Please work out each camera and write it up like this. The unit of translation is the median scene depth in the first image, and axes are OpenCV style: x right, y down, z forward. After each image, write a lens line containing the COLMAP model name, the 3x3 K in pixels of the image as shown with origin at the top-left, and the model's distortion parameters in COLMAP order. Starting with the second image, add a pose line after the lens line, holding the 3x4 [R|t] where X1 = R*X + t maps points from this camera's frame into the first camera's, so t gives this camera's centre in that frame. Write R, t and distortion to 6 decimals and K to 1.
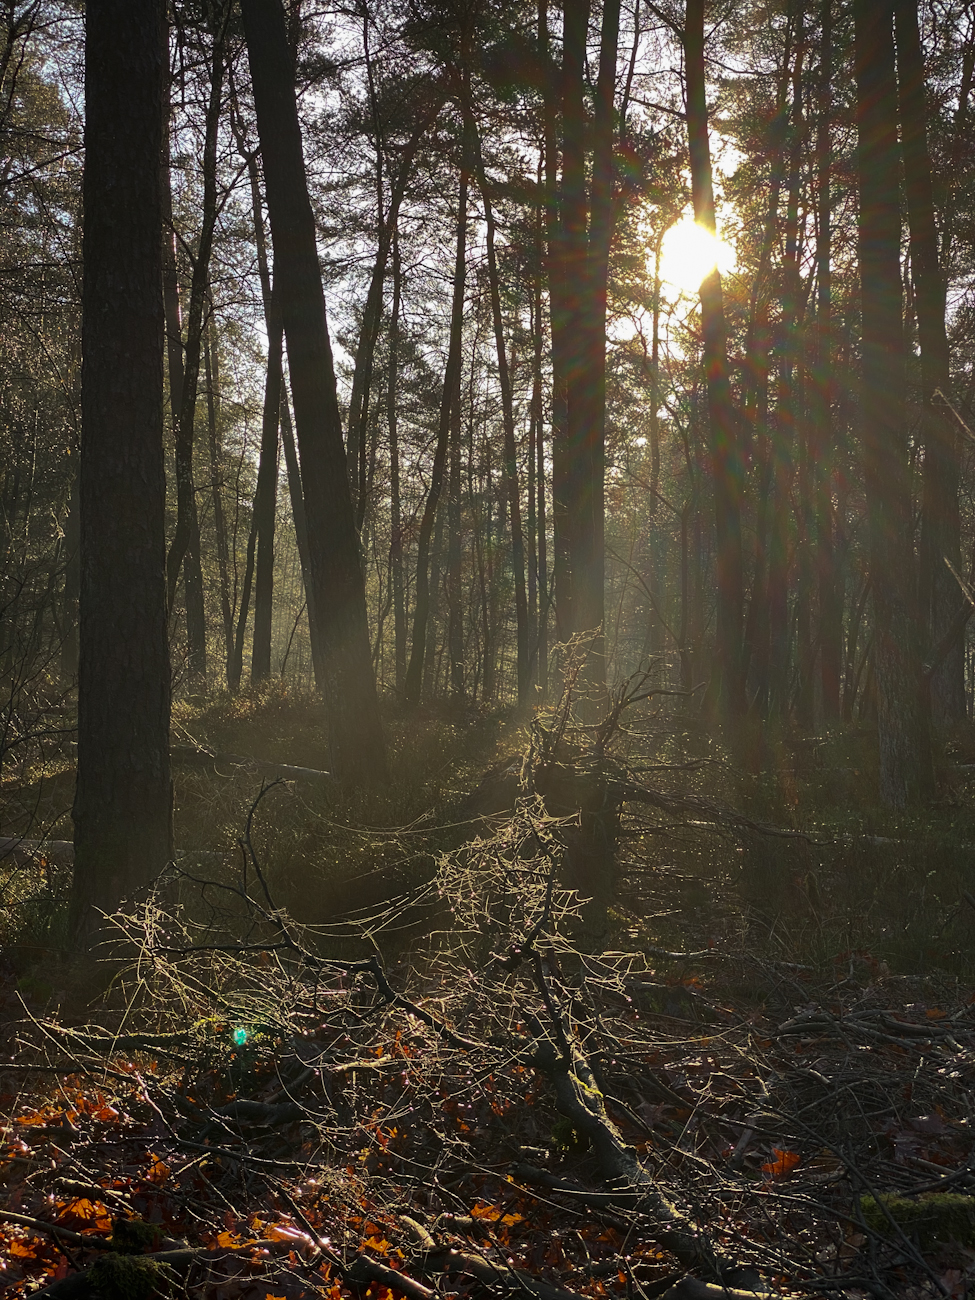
lens RADIAL K [[1953.7, 0, 486.6], [0, 1953.7, 646.0], [0, 0, 1]] dist [0.144688, 0.000000]
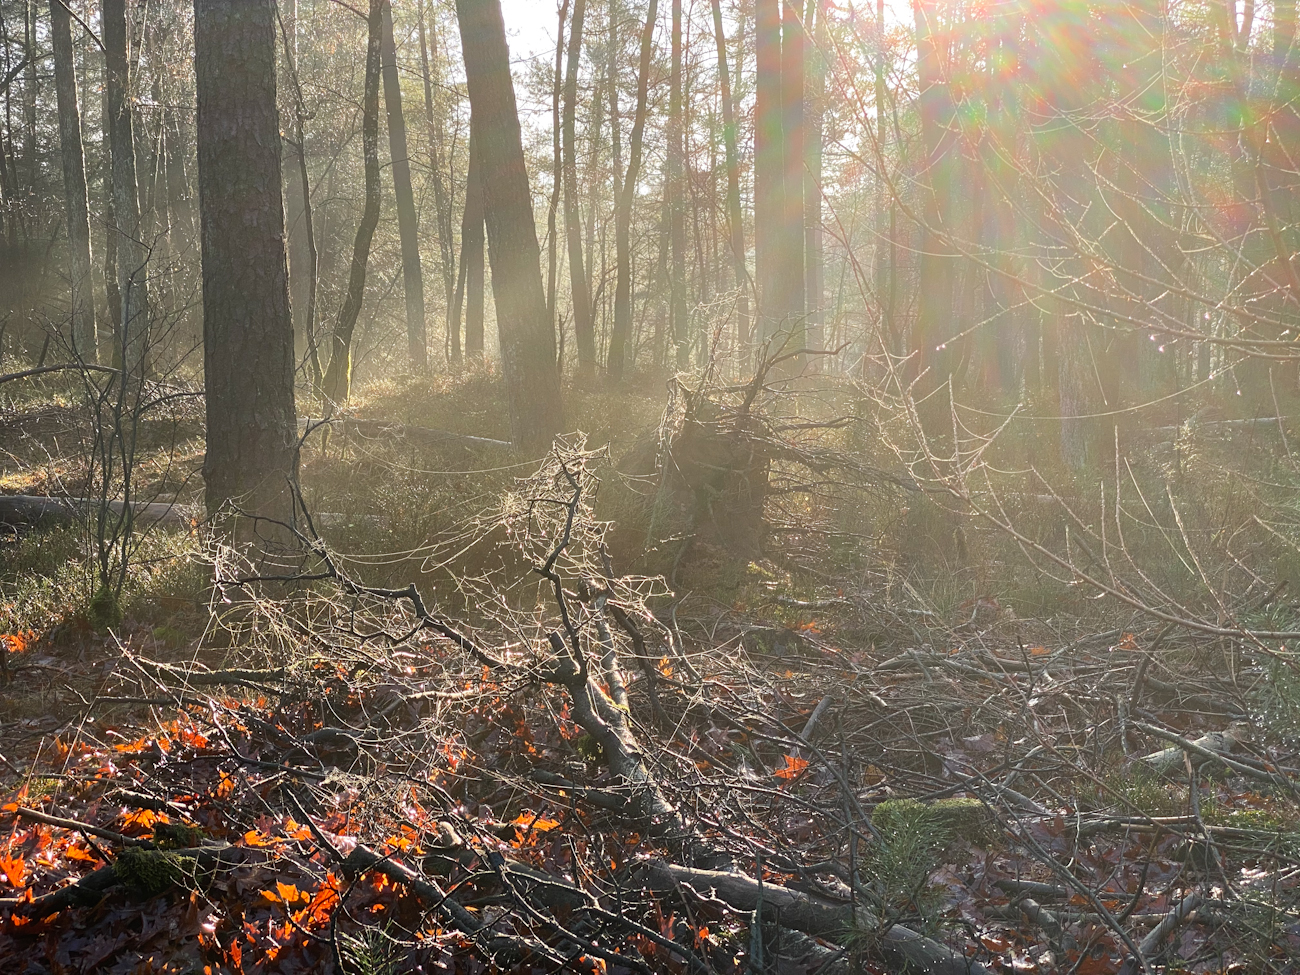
lens RADIAL K [[1953.7, 0, 651.5], [0, 1953.7, 490.2], [0, 0, 1]] dist [0.144688, 0.000000]
pose [[0.998885, -0.014186, -0.045027, 0.098612], [0.017815, 0.996535, 0.081241, 0.021114], [0.043719, -0.081953, 0.995677, -0.028179]]
